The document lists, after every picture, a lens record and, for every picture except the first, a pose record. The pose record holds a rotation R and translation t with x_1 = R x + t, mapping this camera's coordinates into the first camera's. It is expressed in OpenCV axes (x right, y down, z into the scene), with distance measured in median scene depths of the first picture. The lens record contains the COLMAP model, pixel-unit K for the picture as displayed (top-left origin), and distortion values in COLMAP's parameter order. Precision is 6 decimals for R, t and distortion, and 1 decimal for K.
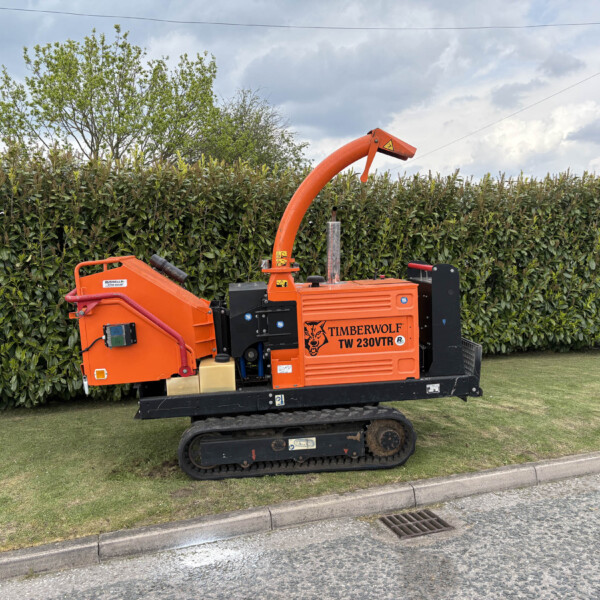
lens RADIAL K [[603.5, 0, 303.7], [0, 603.5, 301.5], [0, 0, 1]] dist [0.026096, 0.000000]
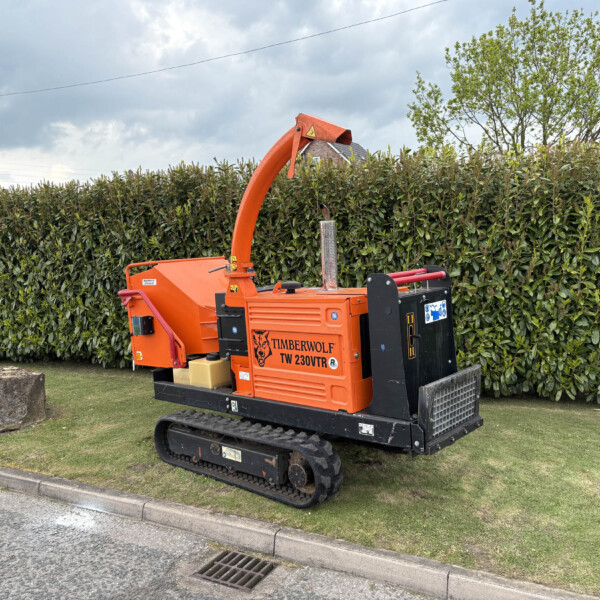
lens RADIAL K [[603.5, 0, 298.5], [0, 603.5, 303.6], [0, 0, 1]] dist [0.026096, 0.000000]
pose [[0.663065, 0.065586, -0.745684, 0.751321], [-0.041343, 0.997842, 0.051002, -0.058926], [0.747420, -0.002989, 0.664345, 0.414269]]
